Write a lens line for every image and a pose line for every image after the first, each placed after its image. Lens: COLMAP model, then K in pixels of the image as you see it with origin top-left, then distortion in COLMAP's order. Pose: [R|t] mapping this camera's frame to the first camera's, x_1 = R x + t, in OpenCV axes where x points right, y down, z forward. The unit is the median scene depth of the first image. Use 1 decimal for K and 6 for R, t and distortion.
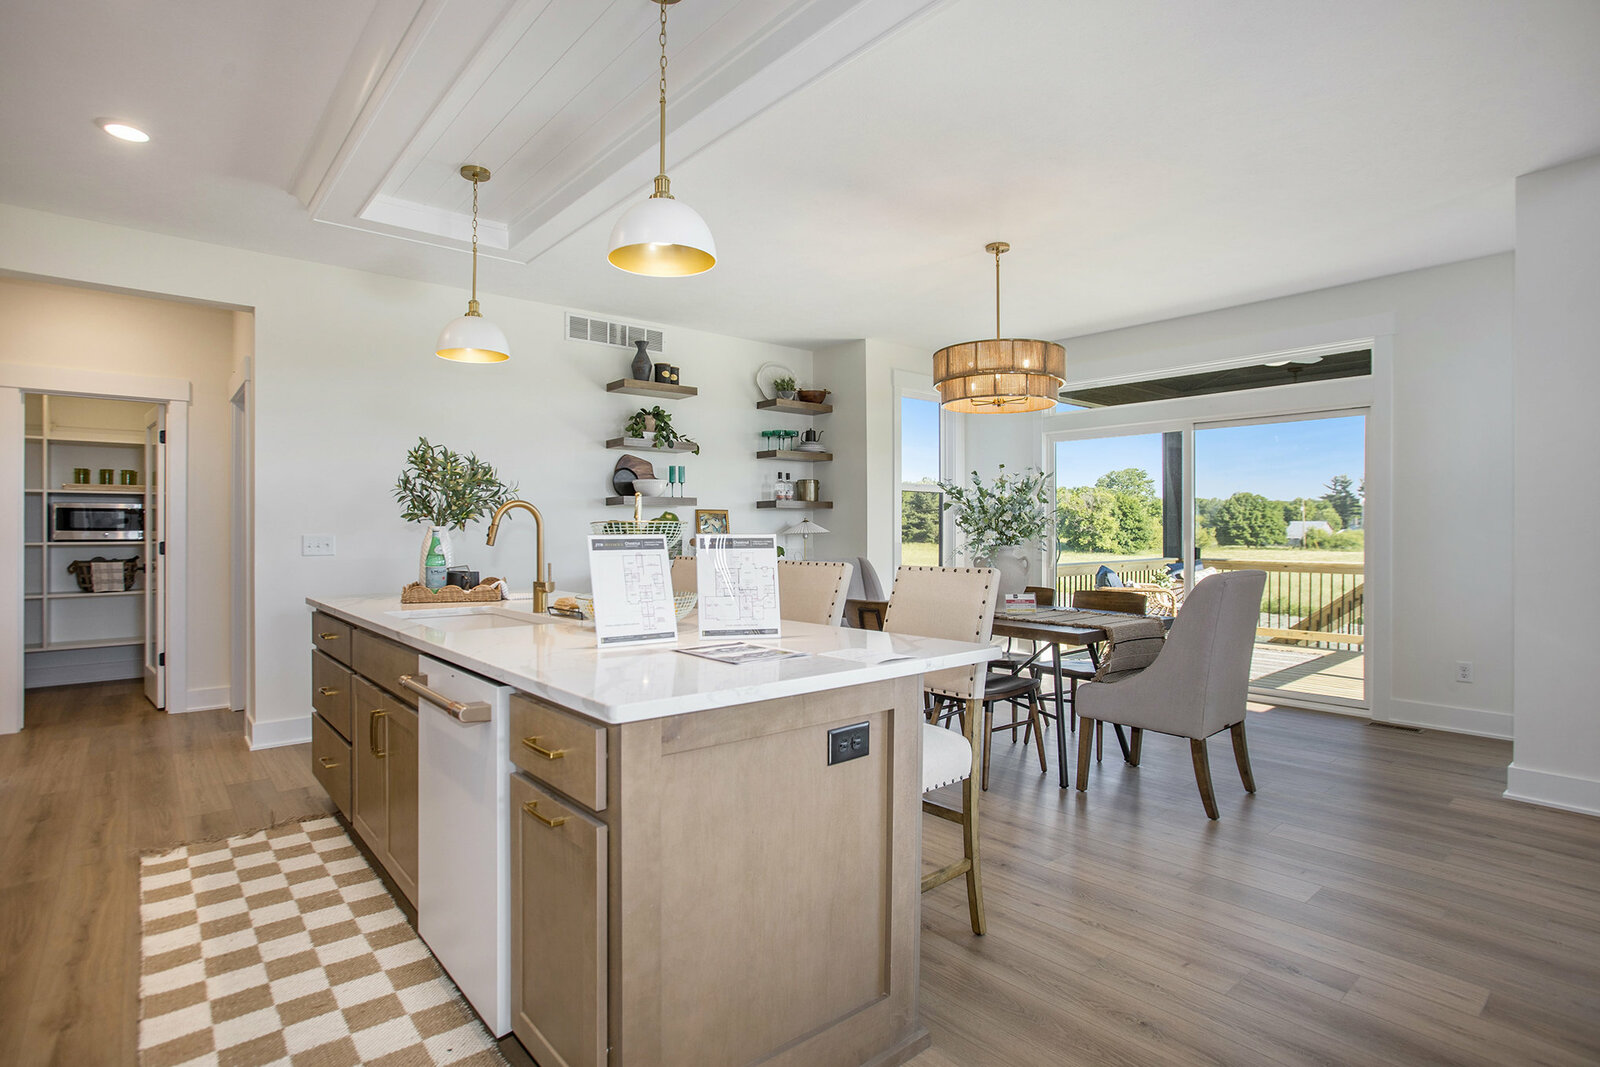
lens RADIAL K [[789.0, 0, 800.0], [0, 789.0, 533.5], [0, 0, 1]] dist [-0.061865, 0.027592]
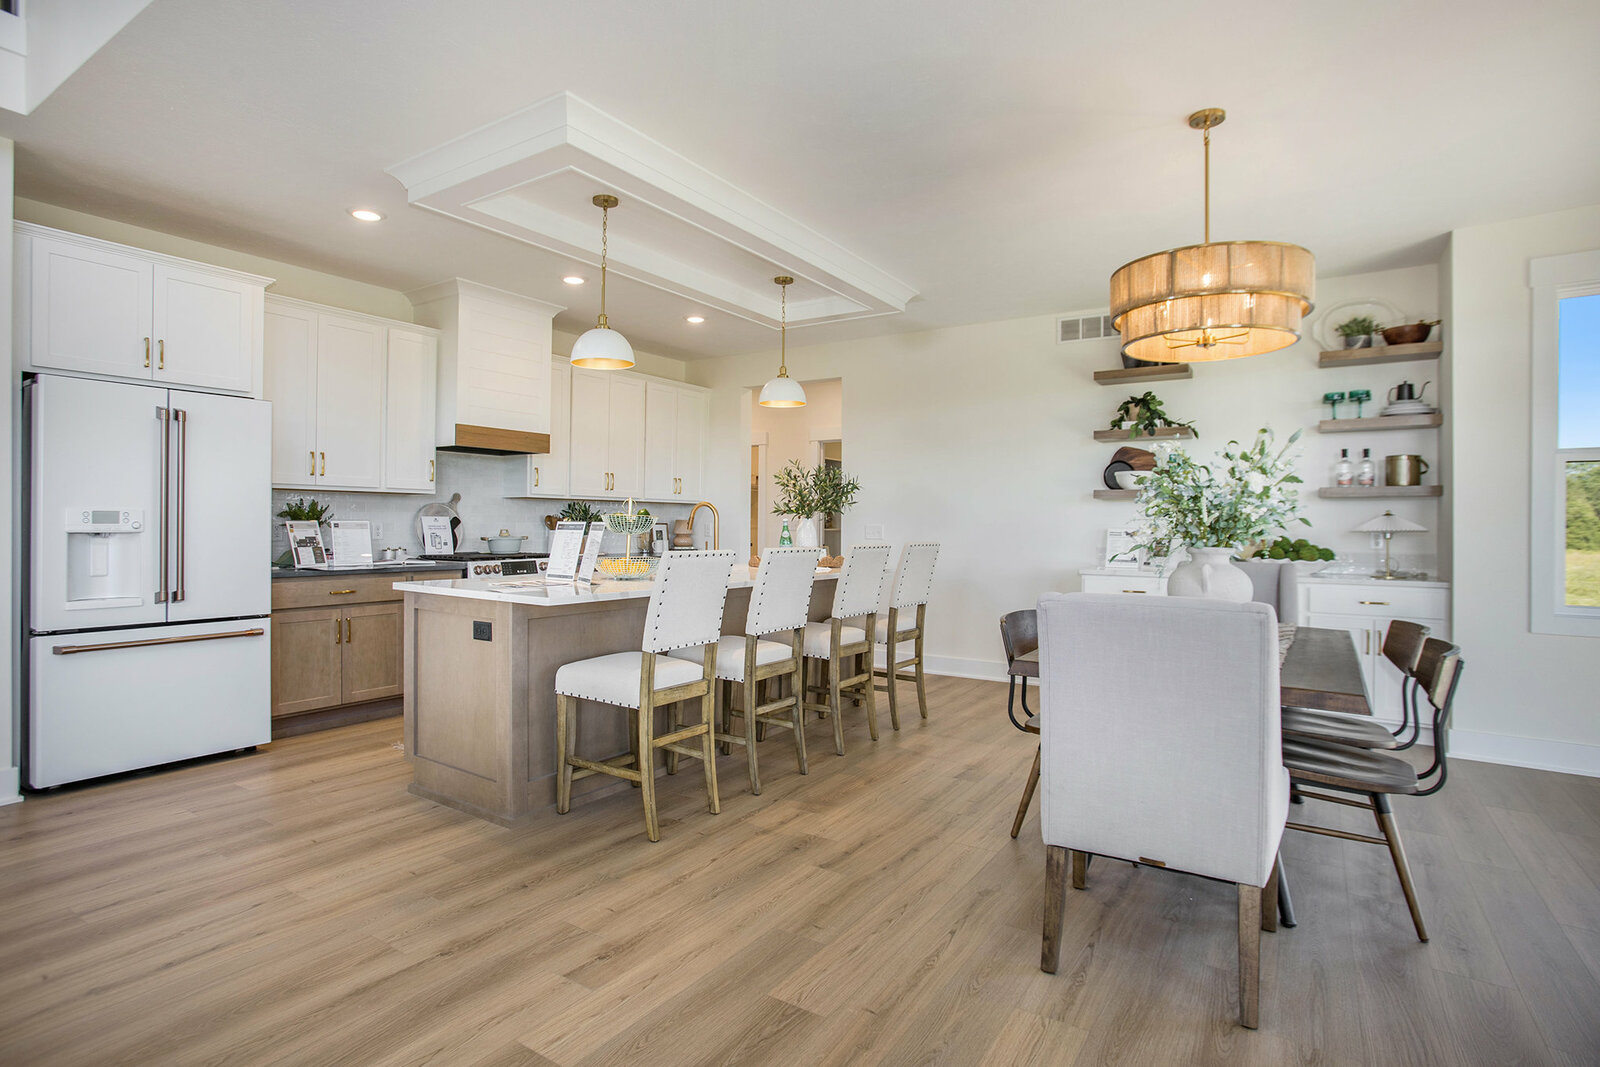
lens RADIAL K [[815.8, 0, 800.0], [0, 815.8, 533.5], [0, 0, 1]] dist [-0.066457, 0.021401]
pose [[0.274722, 0.014572, -0.961413, 0.632242], [-0.012239, 0.999857, 0.011657, -0.000631], [0.961446, 0.008564, 0.274861, 0.351210]]
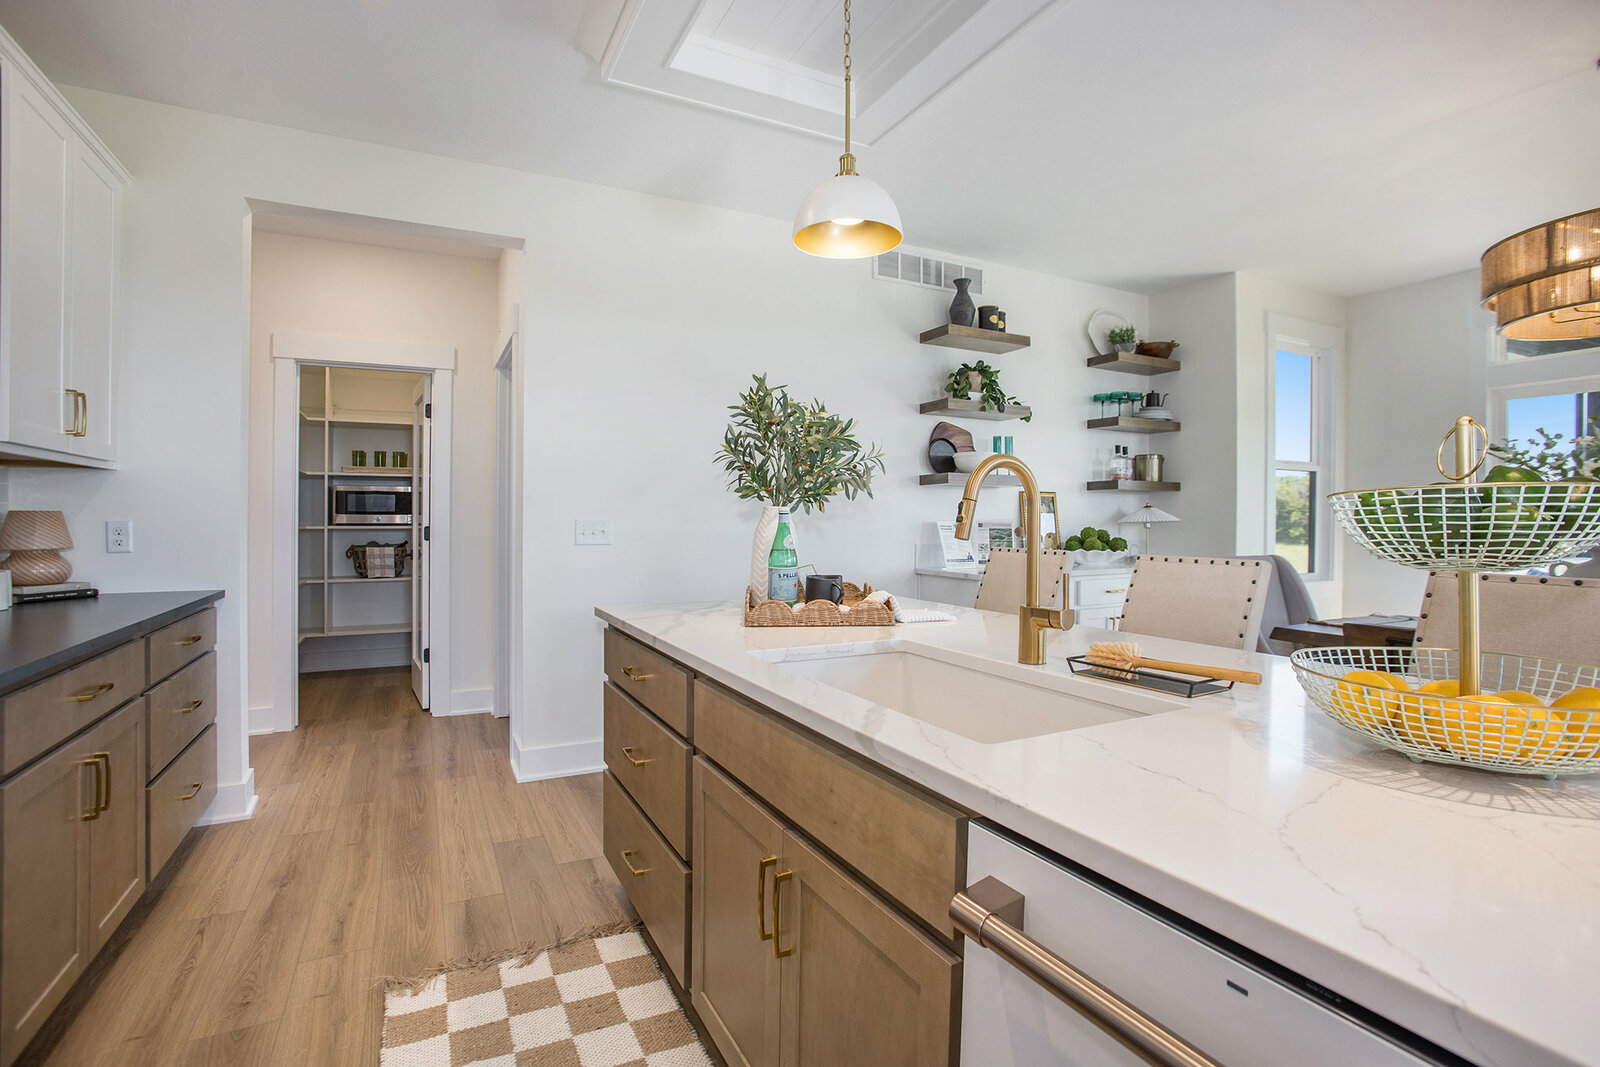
lens RADIAL K [[764.7, 0, 832.4], [0, 764.7, 527.4], [0, 0, 1]] dist [-0.083151, 0.044324]
pose [[0.978270, 0.008262, -0.207172, -0.170688], [-0.006849, 0.999948, 0.007539, 0.001902], [0.207224, -0.005956, 0.978275, 0.220434]]
